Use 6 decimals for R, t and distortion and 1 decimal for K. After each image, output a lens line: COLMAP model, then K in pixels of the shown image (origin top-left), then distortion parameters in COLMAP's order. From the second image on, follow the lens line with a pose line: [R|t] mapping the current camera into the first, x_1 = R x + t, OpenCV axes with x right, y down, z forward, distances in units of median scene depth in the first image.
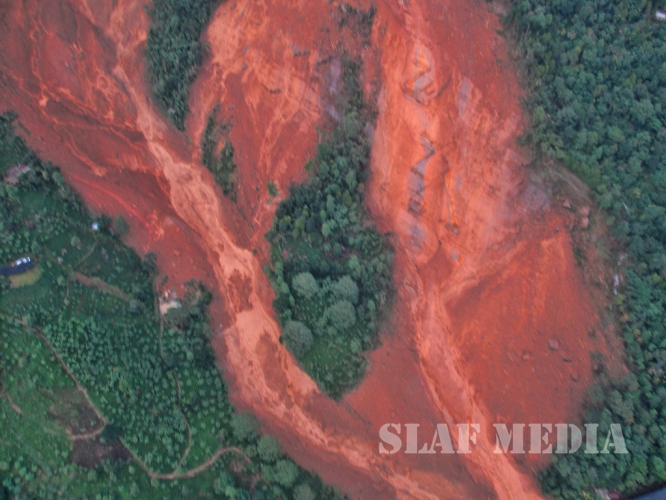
lens RADIAL K [[565.5, 0, 333.0], [0, 565.5, 250.0], [0, 0, 1]] dist [-0.019324, 0.003608]
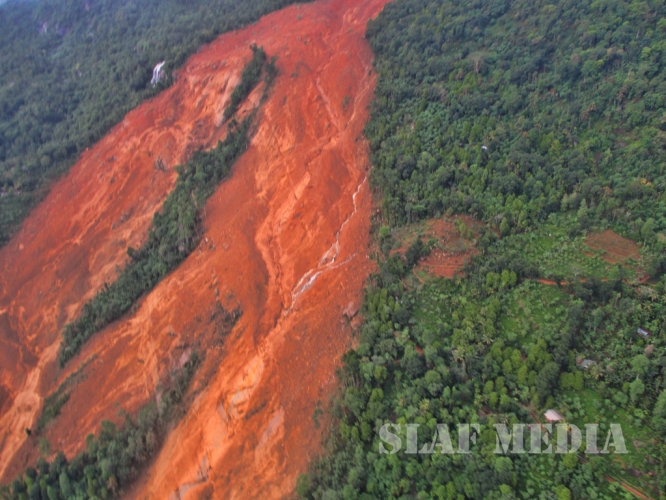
lens RADIAL K [[565.5, 0, 333.0], [0, 565.5, 250.0], [0, 0, 1]] dist [-0.019324, 0.003608]
pose [[0.808580, 0.174304, -0.561975, 0.732803], [-0.420457, 0.839310, -0.344638, -0.248690], [0.411600, 0.514954, 0.751936, 0.277591]]
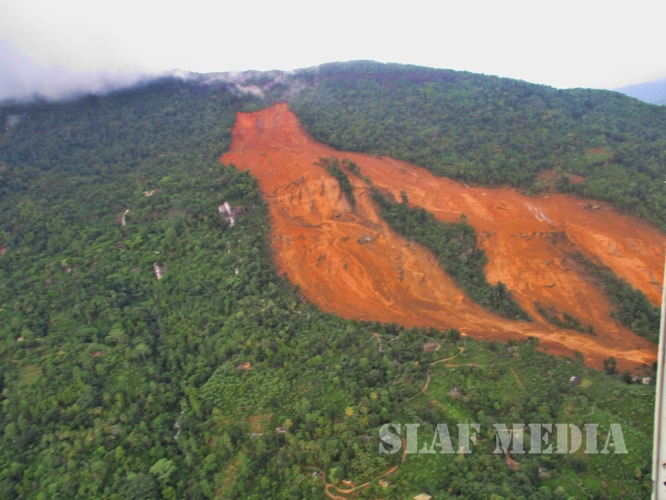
lens RADIAL K [[565.5, 0, 333.0], [0, 565.5, 250.0], [0, 0, 1]] dist [-0.019324, 0.003608]
pose [[0.864616, -0.354781, 0.355765, -1.231418], [0.501003, 0.662175, -0.557244, 0.251685], [-0.037879, 0.660042, 0.750273, -0.284328]]
